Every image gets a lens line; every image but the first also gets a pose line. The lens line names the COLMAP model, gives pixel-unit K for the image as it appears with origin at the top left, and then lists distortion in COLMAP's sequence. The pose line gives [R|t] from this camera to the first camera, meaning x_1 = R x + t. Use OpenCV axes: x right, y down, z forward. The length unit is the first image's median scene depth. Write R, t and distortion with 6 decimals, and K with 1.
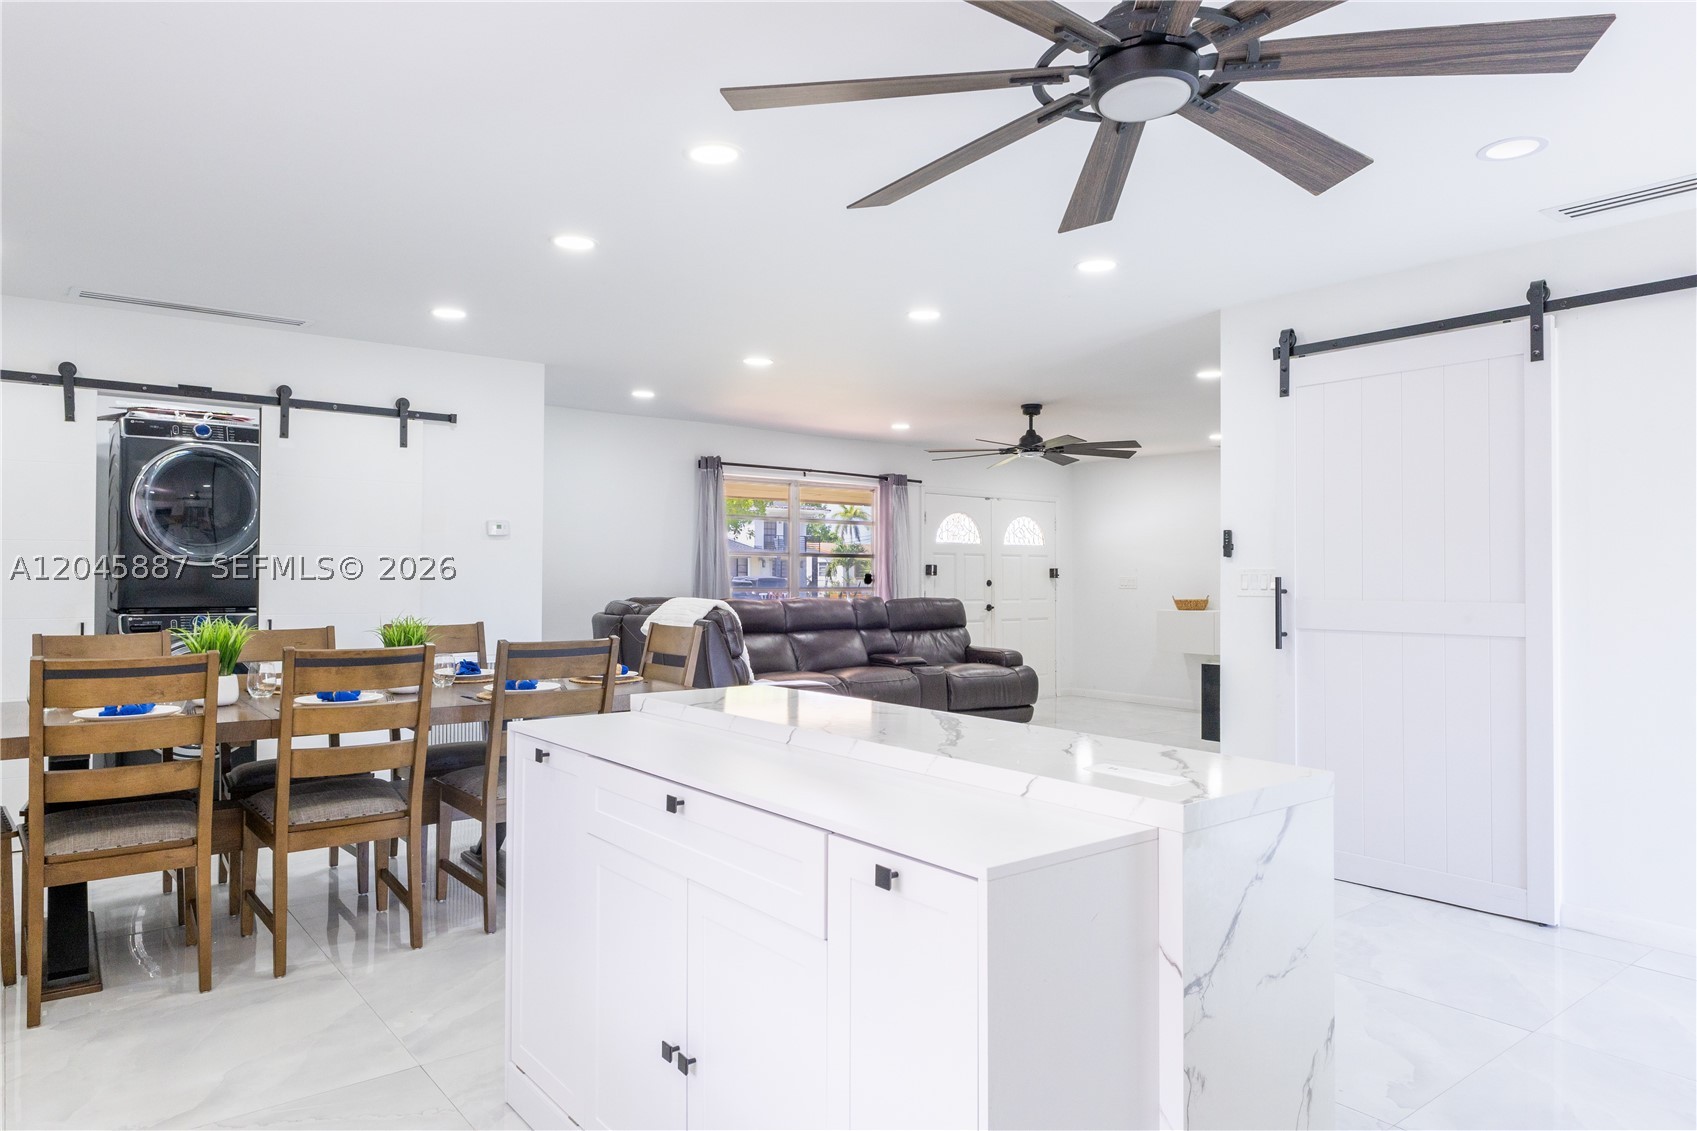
lens RADIAL K [[1050.3, 0, 905.5], [0, 1050.3, 561.4], [0, 0, 1]] dist [-0.007927, -0.001144]
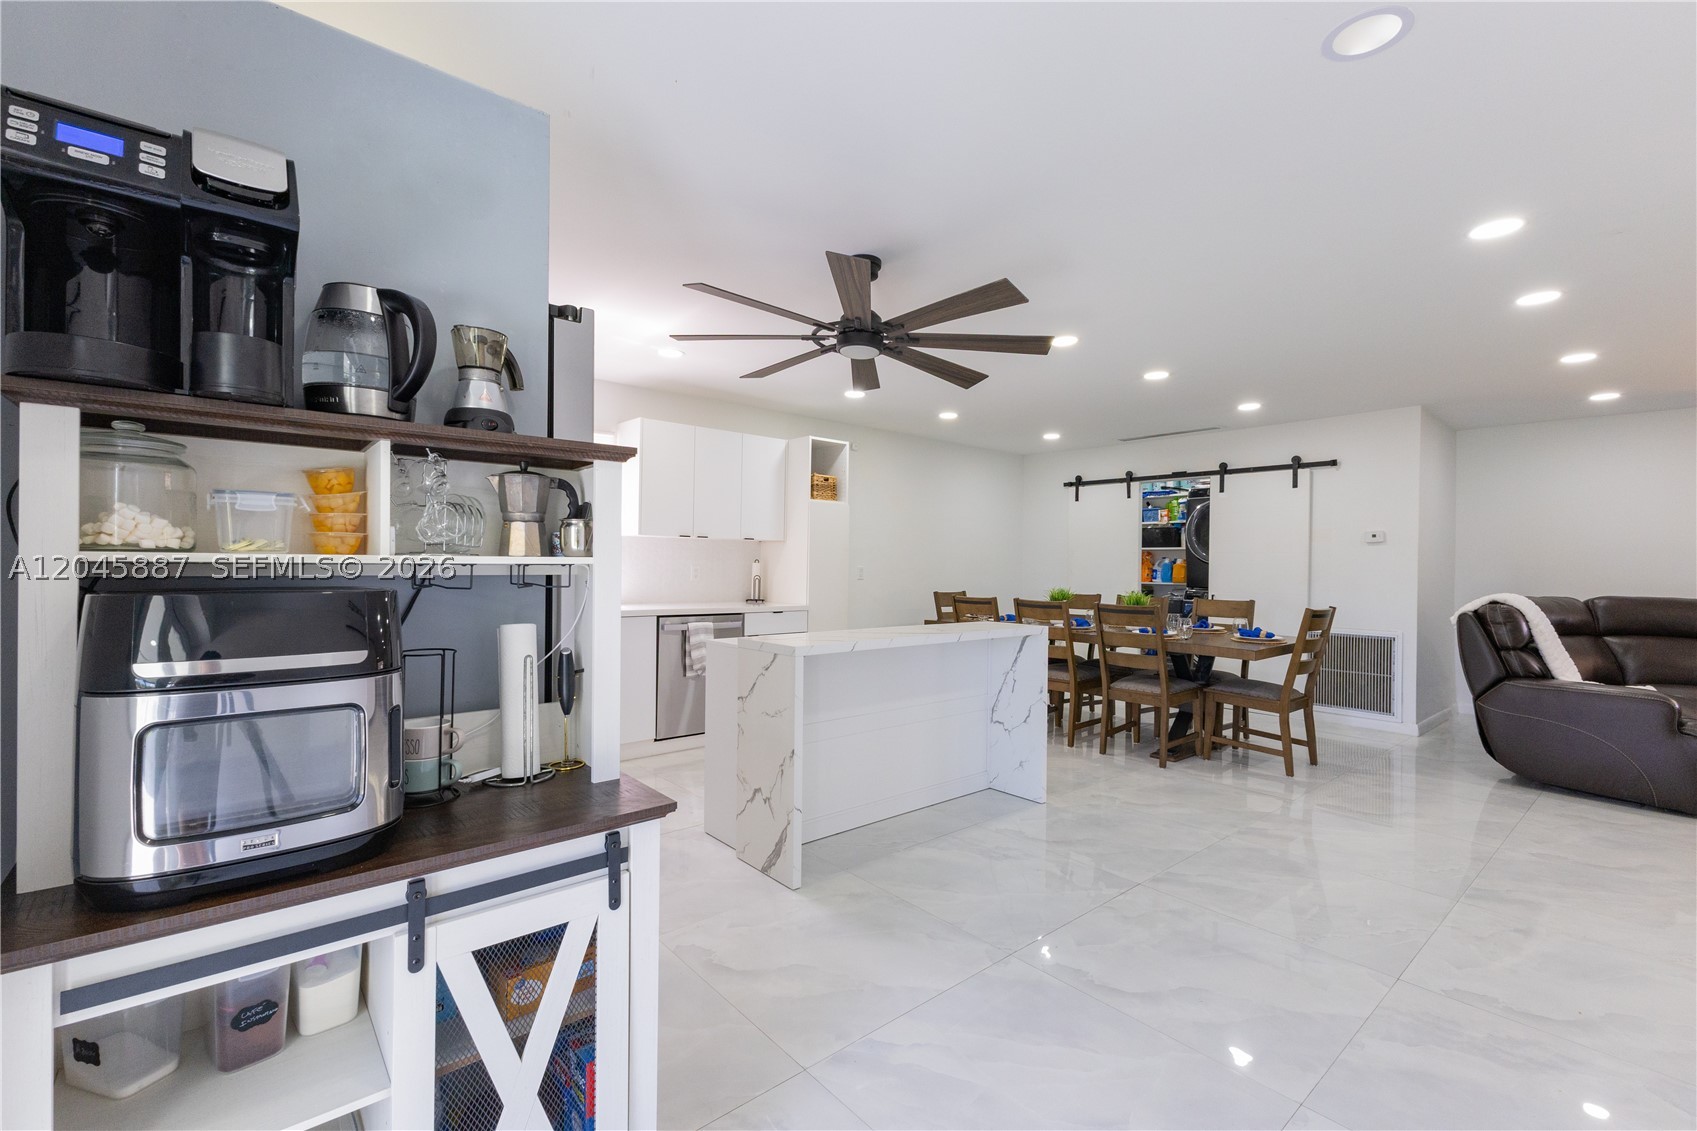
lens RADIAL K [[740.4, 0, 834.6], [0, 740.4, 567.8], [0, 0, 1]] dist [0.011604, -0.003081]
pose [[0.010102, -0.000290, -0.999949, 0.684939], [0.003820, 0.999993, -0.000252, 0.007254], [0.999942, -0.003817, 0.010103, 0.351800]]
